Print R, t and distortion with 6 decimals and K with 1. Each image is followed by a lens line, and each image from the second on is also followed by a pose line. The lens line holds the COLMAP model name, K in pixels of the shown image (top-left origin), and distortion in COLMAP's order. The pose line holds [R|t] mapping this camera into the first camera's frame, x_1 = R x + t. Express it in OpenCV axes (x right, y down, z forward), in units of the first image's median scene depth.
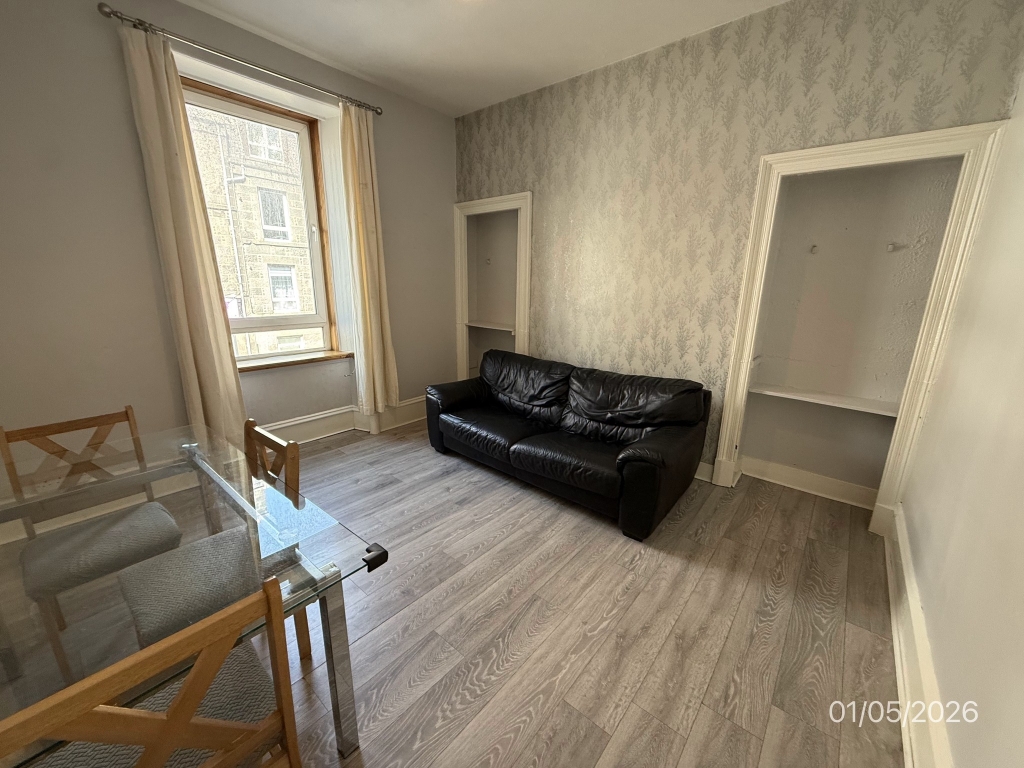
lens RADIAL K [[404.3, 0, 513.5], [0, 404.3, 384.3], [0, 0, 1]] dist [0.001703, 0.000668]
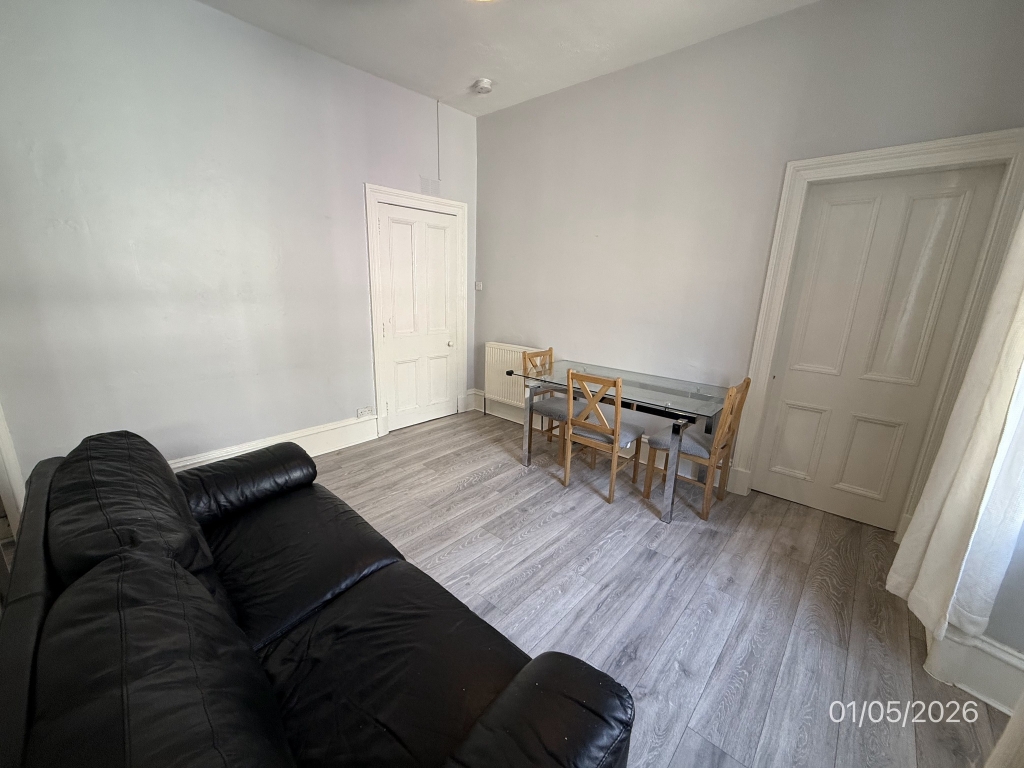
lens RADIAL K [[404.3, 0, 509.4], [0, 404.3, 384.1], [0, 0, 1]] dist [0.001703, 0.000668]
pose [[-0.997991, -0.050397, 0.038386, -0.231381], [-0.026031, 0.878643, 0.476770, -0.481791], [-0.057755, 0.474813, -0.878190, 1.877823]]
